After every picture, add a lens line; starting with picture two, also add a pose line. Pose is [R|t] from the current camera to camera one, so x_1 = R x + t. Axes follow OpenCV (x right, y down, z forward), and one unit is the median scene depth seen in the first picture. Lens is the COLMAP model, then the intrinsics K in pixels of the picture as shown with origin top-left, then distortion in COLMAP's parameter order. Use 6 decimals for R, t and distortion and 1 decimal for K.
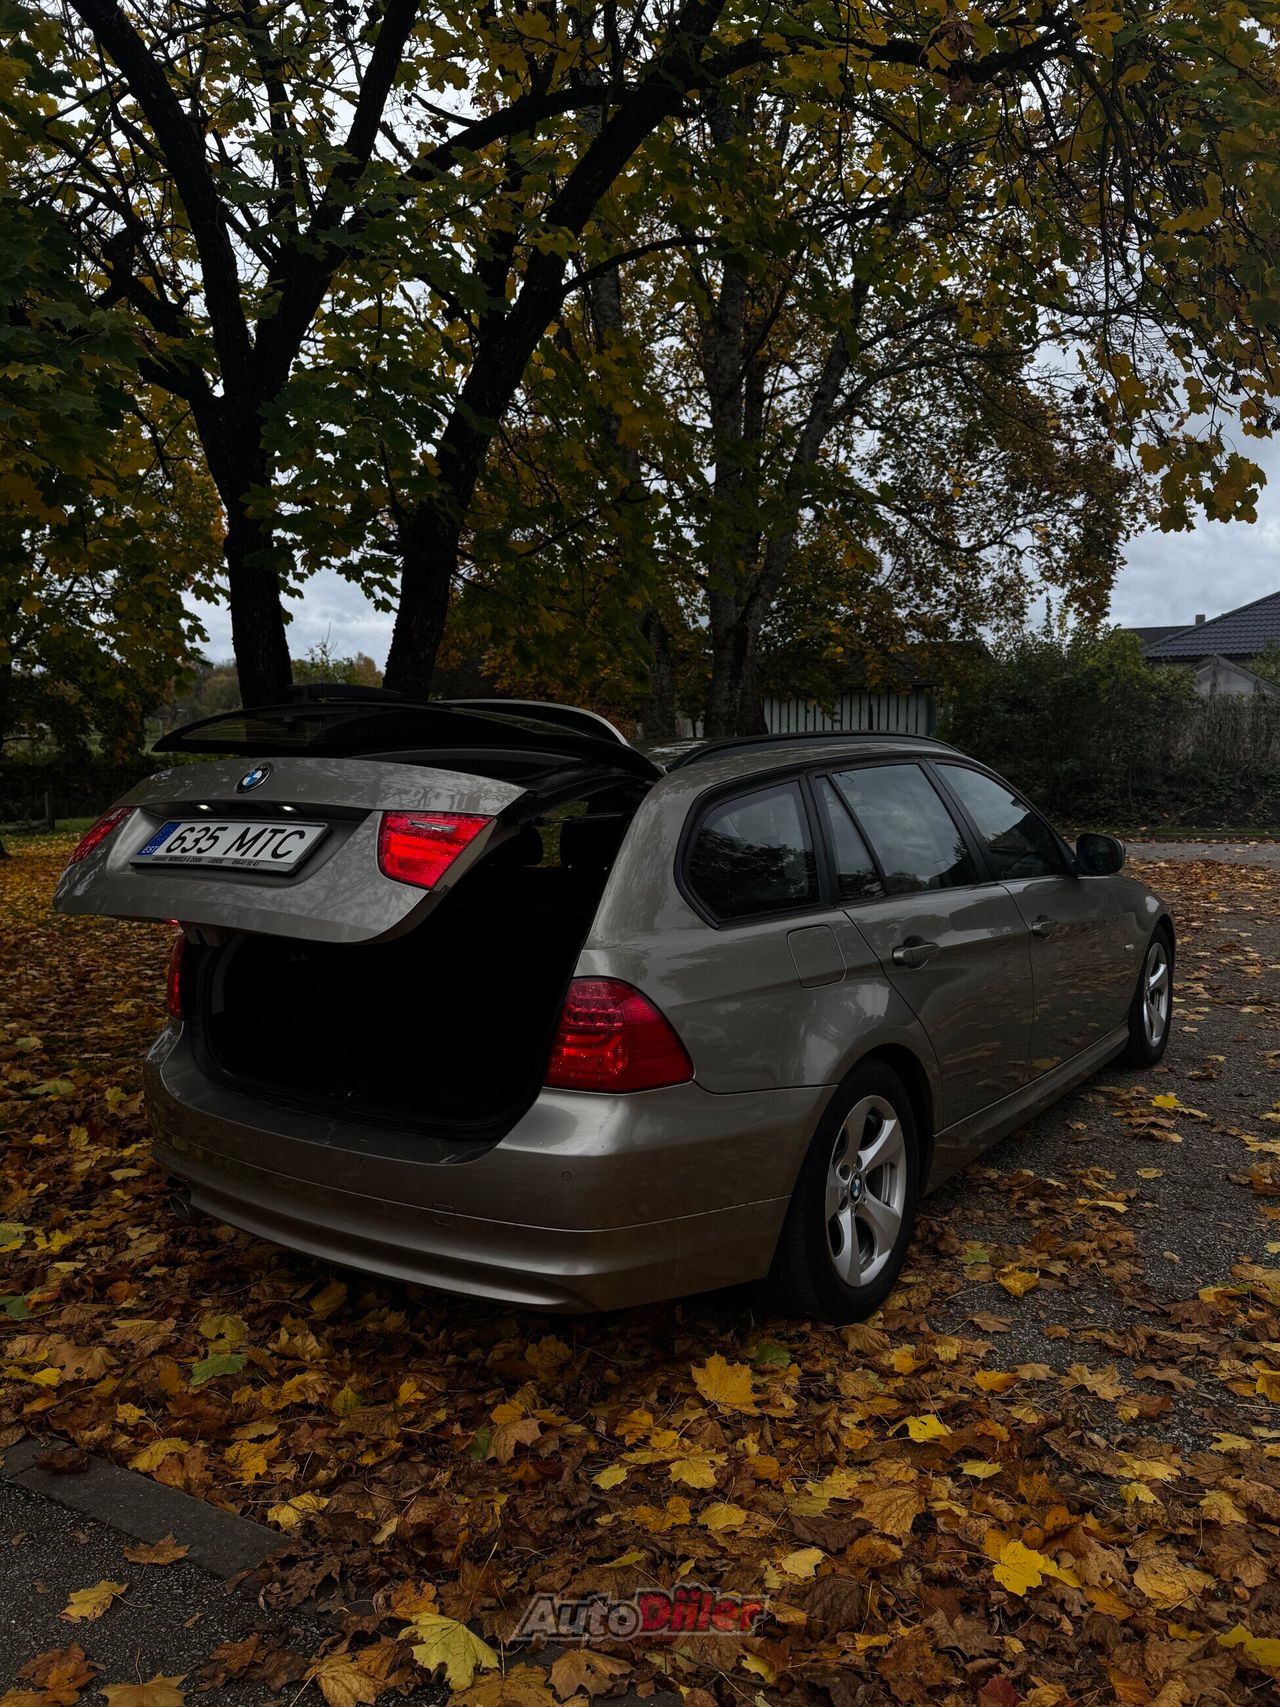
lens RADIAL K [[1188.2, 0, 639.4], [0, 1188.2, 857.3], [0, 0, 1]] dist [0.011695, -0.000164]
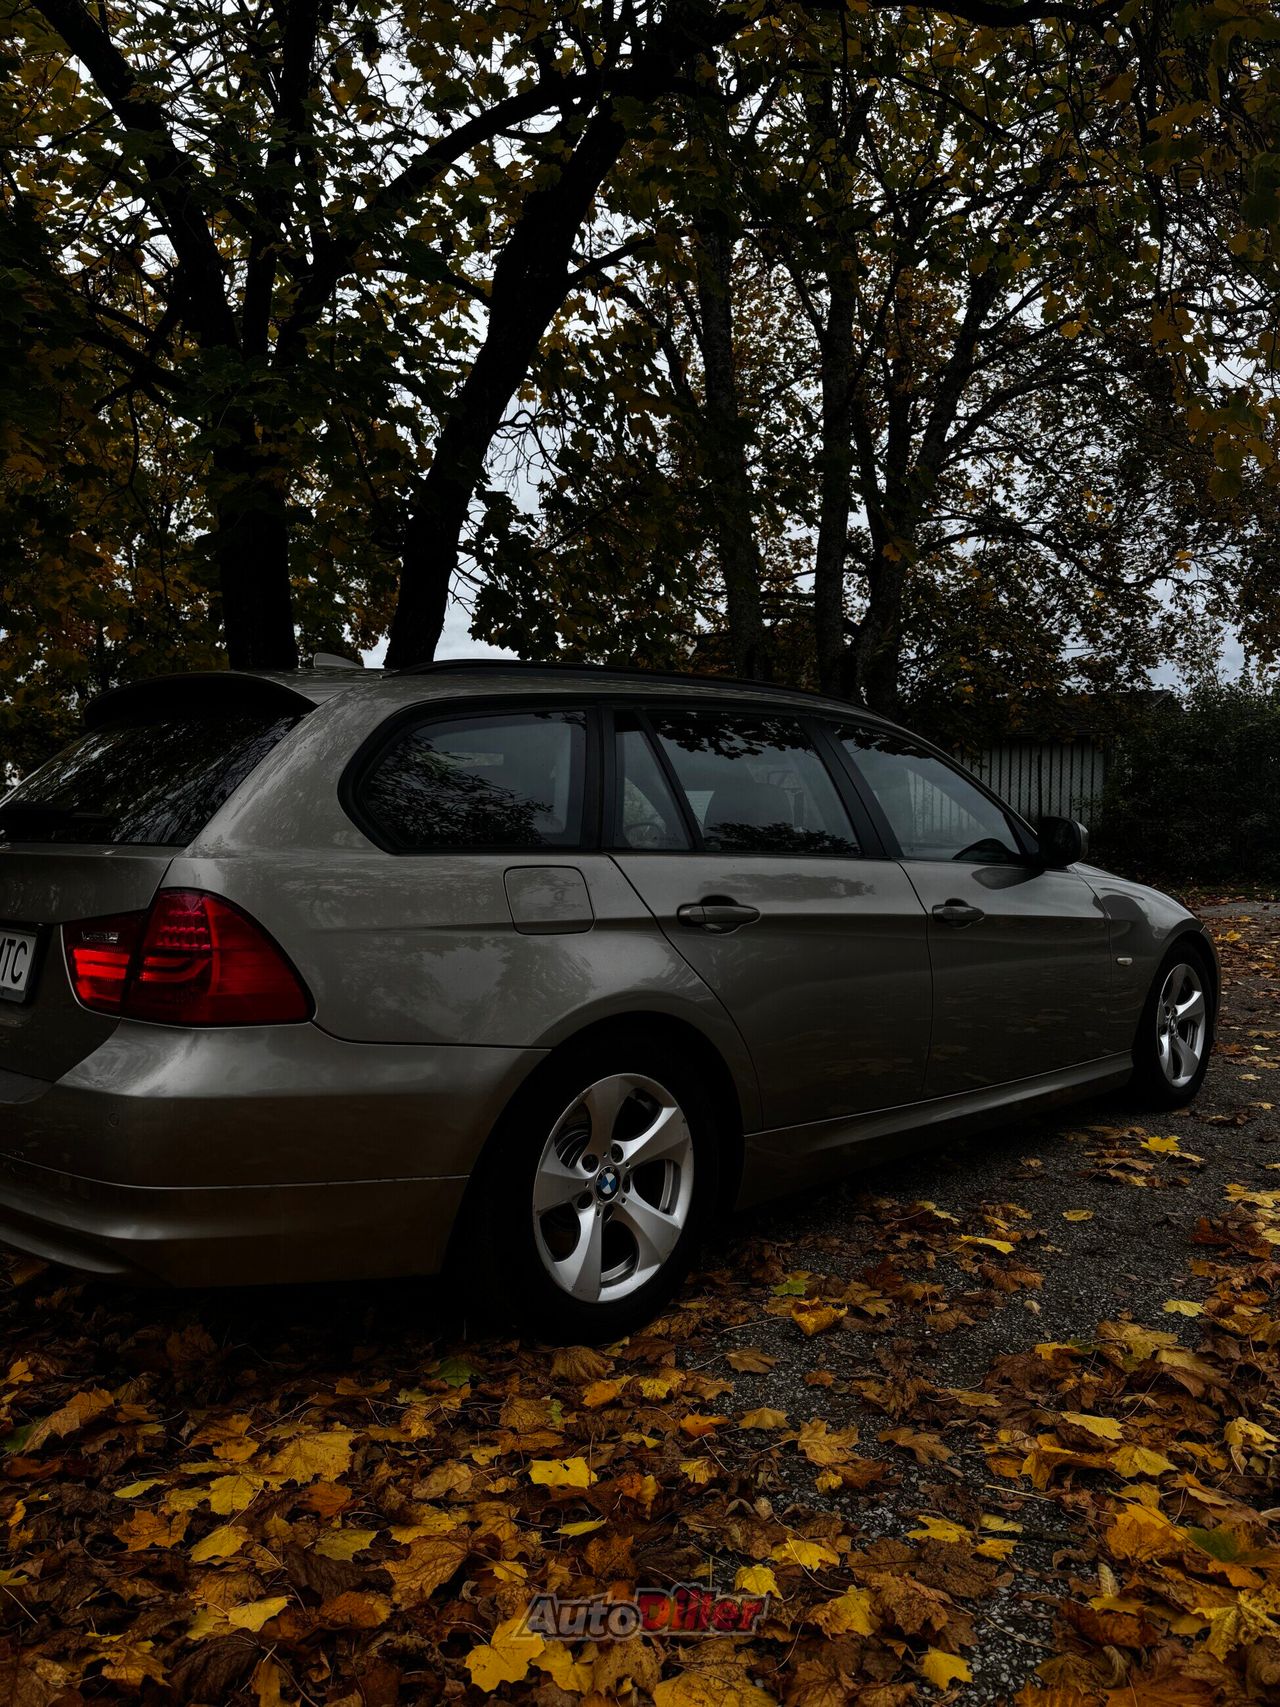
lens RADIAL K [[1188.2, 0, 641.2], [0, 1188.2, 848.2], [0, 0, 1]] dist [0.011695, -0.000164]
pose [[0.986804, 0.022125, -0.160401, 0.090033], [-0.031612, 0.997883, -0.056837, 0.024043], [0.158804, 0.061158, 0.985414, 0.044907]]
